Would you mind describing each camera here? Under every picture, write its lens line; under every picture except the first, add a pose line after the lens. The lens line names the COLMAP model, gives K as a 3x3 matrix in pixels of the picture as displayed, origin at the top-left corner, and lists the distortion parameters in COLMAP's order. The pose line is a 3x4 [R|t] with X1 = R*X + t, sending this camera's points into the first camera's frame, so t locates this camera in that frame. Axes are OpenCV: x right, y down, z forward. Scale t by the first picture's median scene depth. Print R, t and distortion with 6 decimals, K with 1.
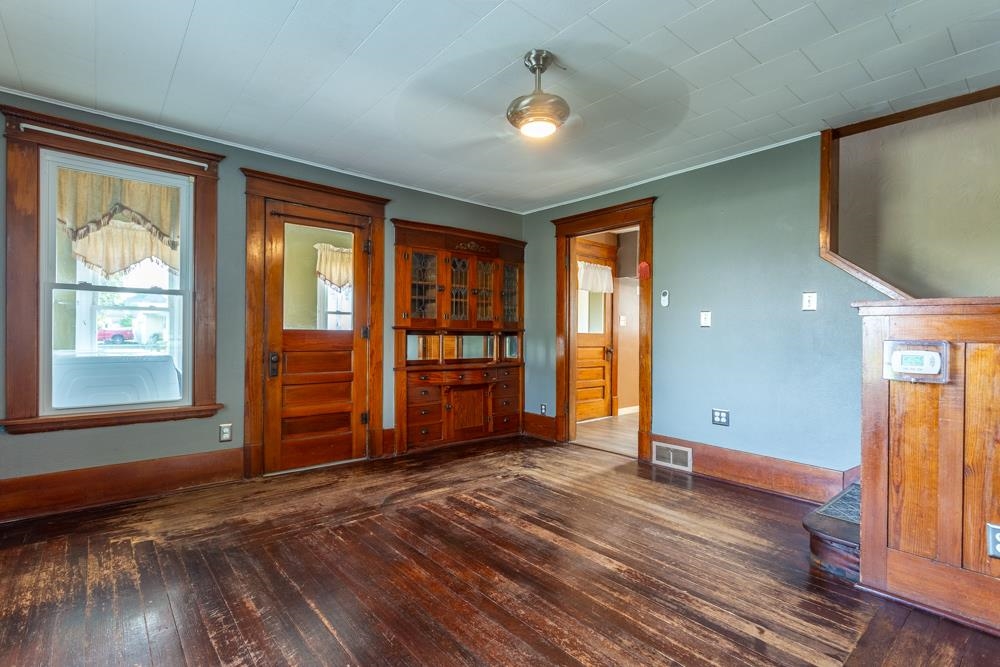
lens RADIAL K [[479.1, 0, 500.0], [0, 479.1, 333.5], [0, 0, 1]] dist [-0.000244, 0.000024]
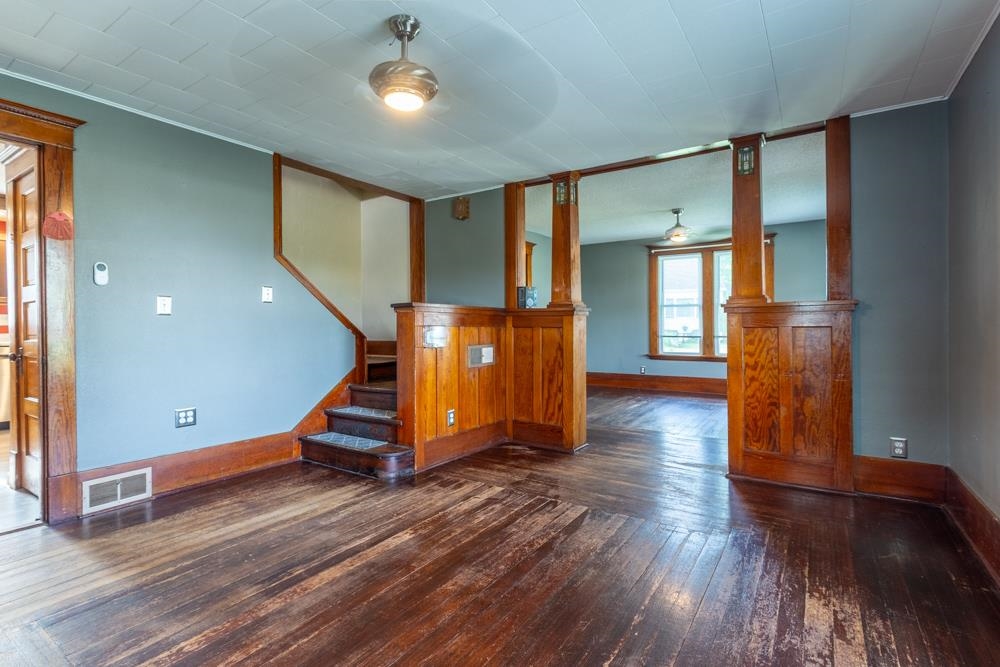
lens RADIAL K [[479.1, 0, 500.0], [0, 479.1, 333.5], [0, 0, 1]] dist [-0.000244, 0.000024]
pose [[-0.275721, -0.030252, 0.960762, -0.712954], [0.000479, 0.999500, 0.031610, -0.009877], [-0.961238, 0.009175, -0.275568, 0.903027]]
